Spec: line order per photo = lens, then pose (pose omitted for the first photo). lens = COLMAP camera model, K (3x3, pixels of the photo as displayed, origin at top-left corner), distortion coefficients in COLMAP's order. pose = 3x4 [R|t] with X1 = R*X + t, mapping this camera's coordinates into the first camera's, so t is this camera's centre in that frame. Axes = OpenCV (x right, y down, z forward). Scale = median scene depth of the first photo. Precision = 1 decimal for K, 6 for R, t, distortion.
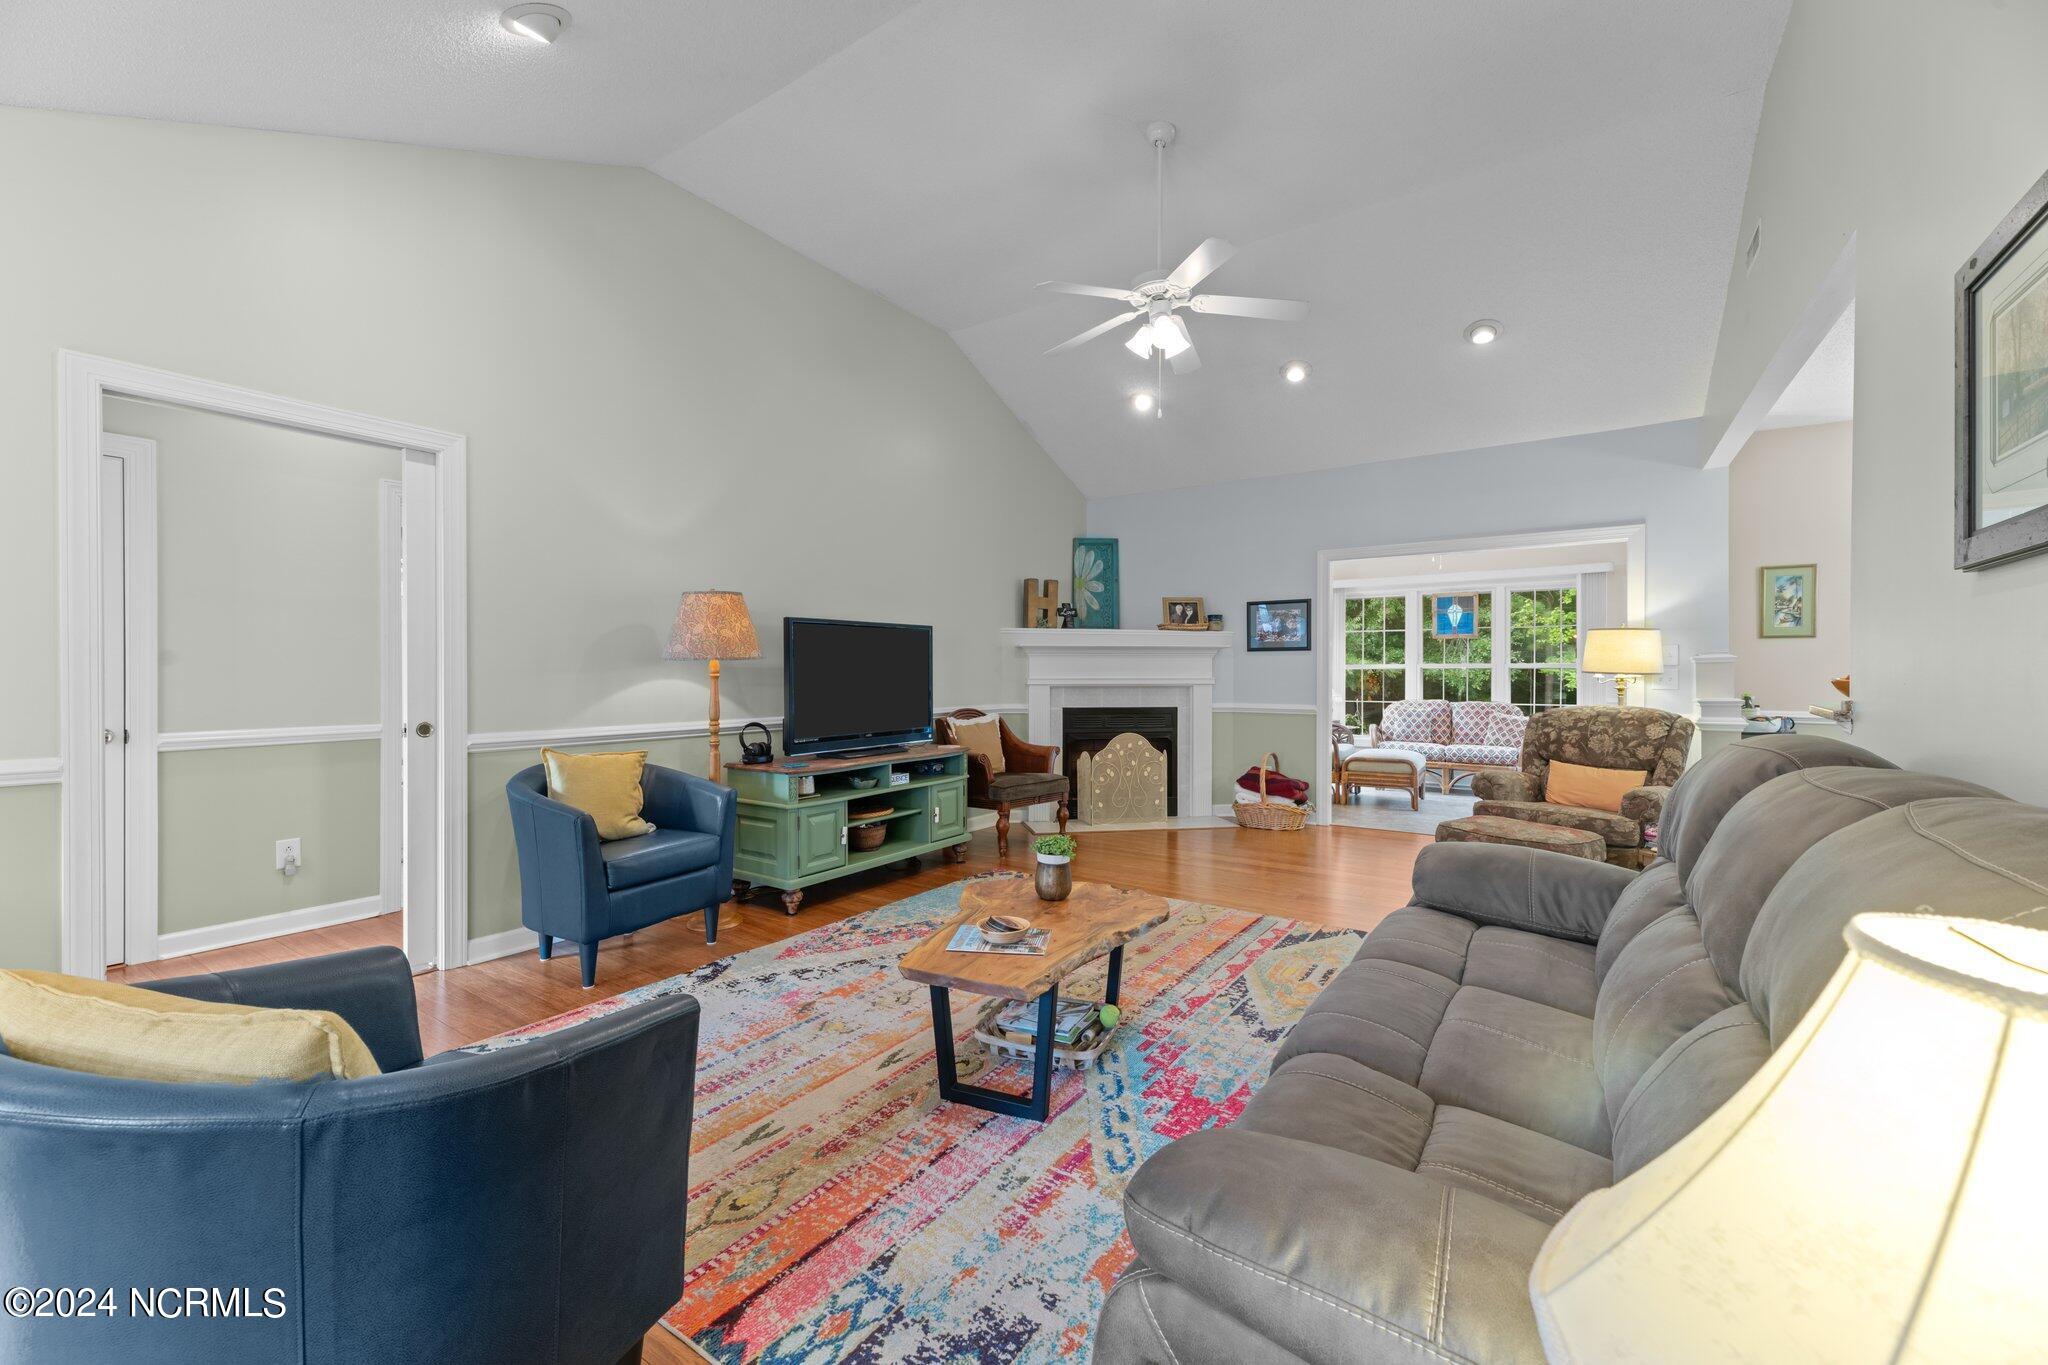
lens RADIAL K [[817.7, 0, 1021.5], [0, 817.7, 669.1], [0, 0, 1]] dist [0.017141, 0.000138]
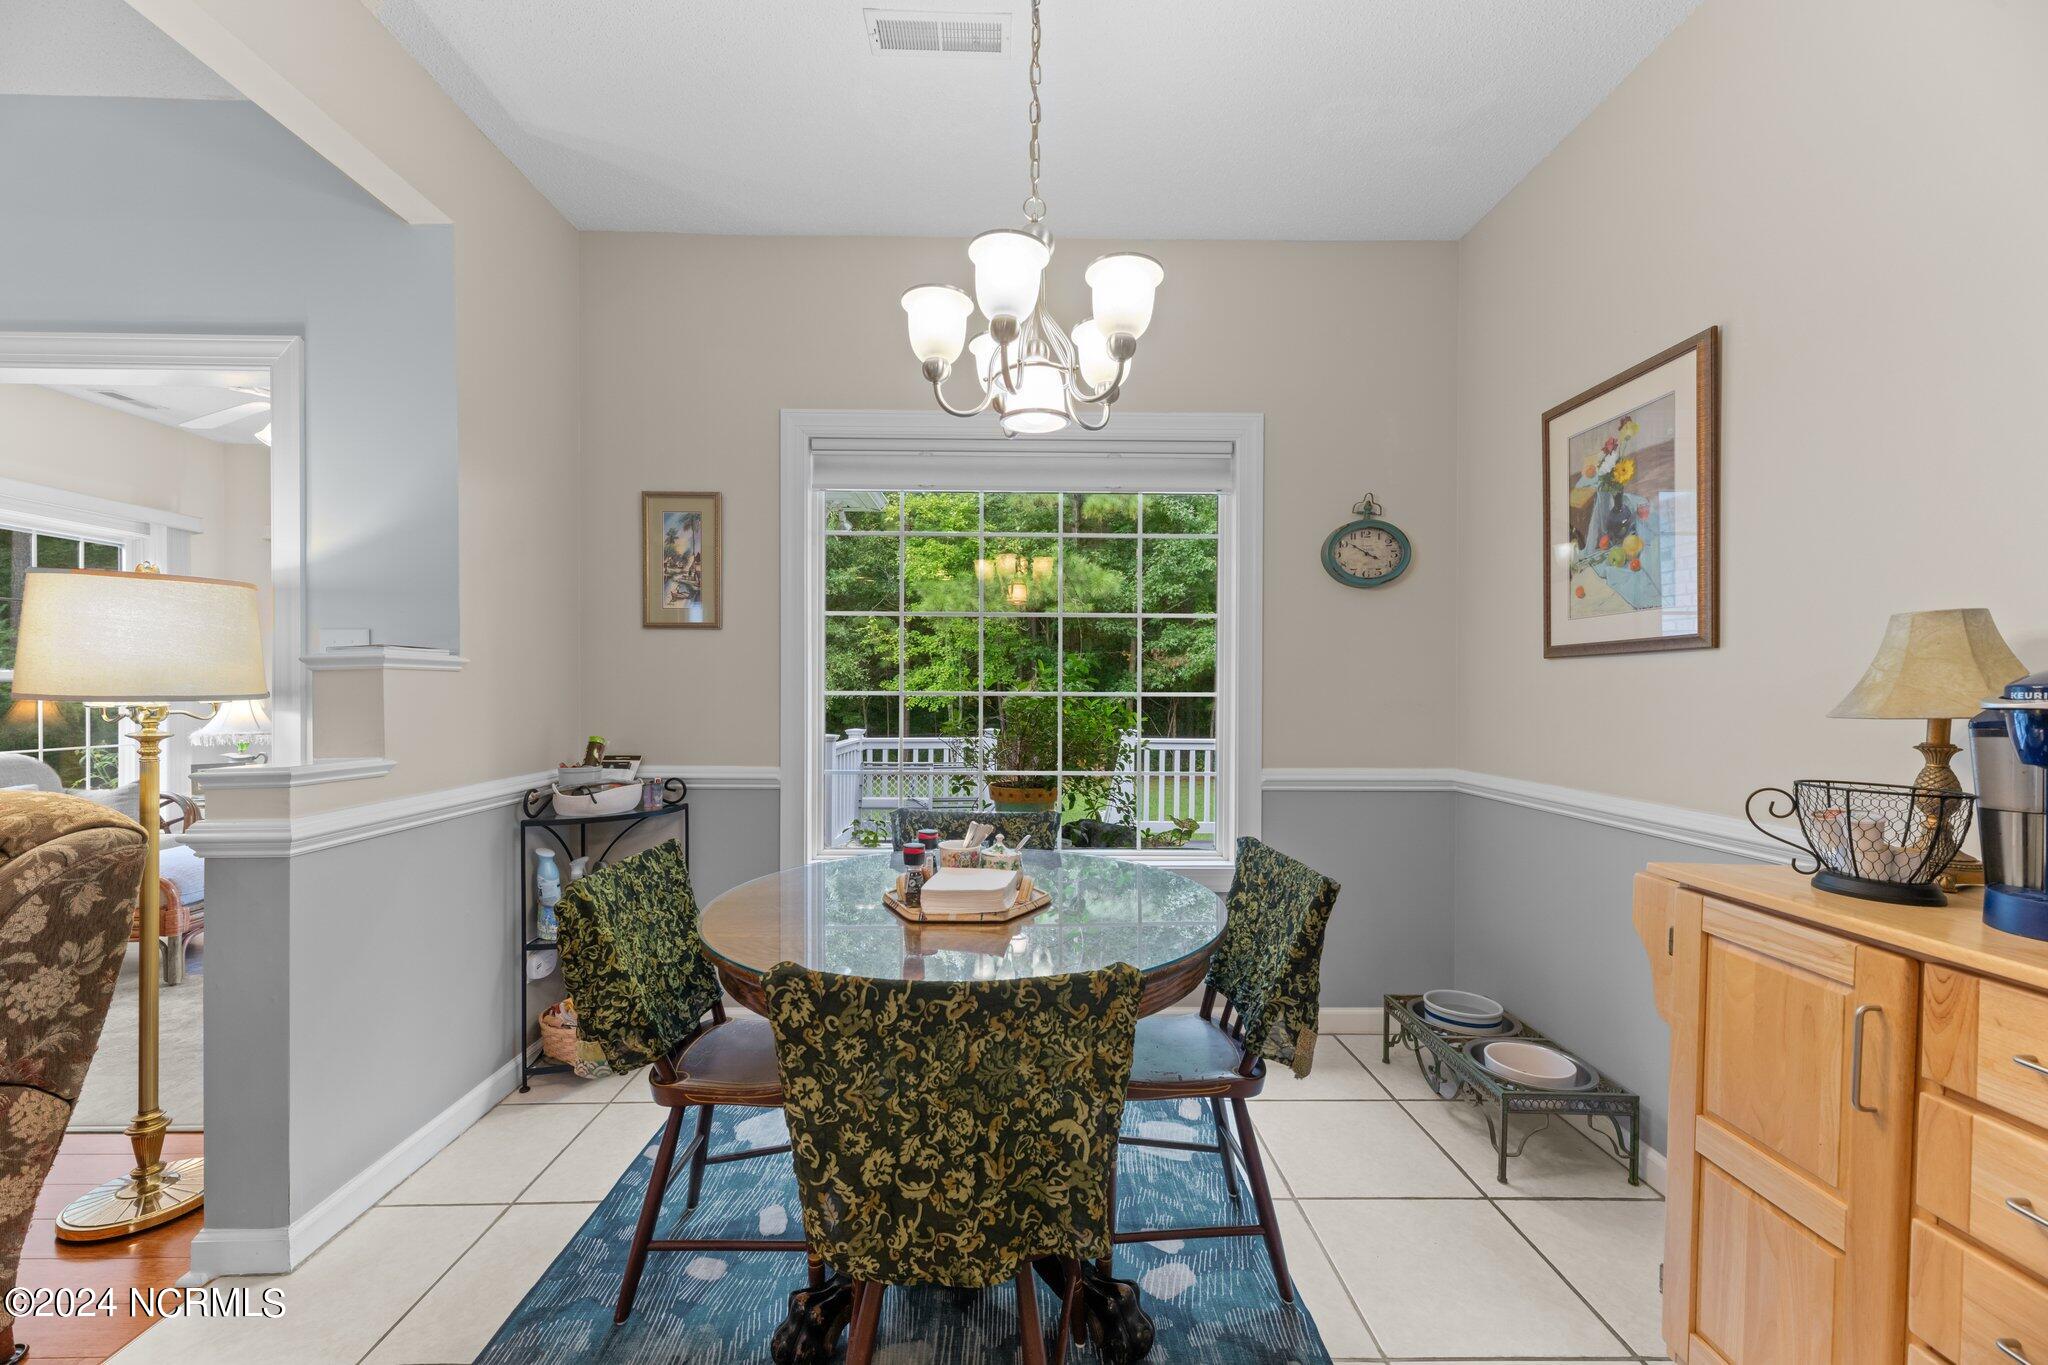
lens RADIAL K [[817.7, 0, 1021.5], [0, 817.7, 669.1], [0, 0, 1]] dist [0.017141, 0.000138]
pose [[0.811599, 0.014533, 0.584035, 0.781495], [-0.001991, 0.999754, -0.022111, -0.000666], [-0.584212, 0.016783, 0.811427, 0.440517]]
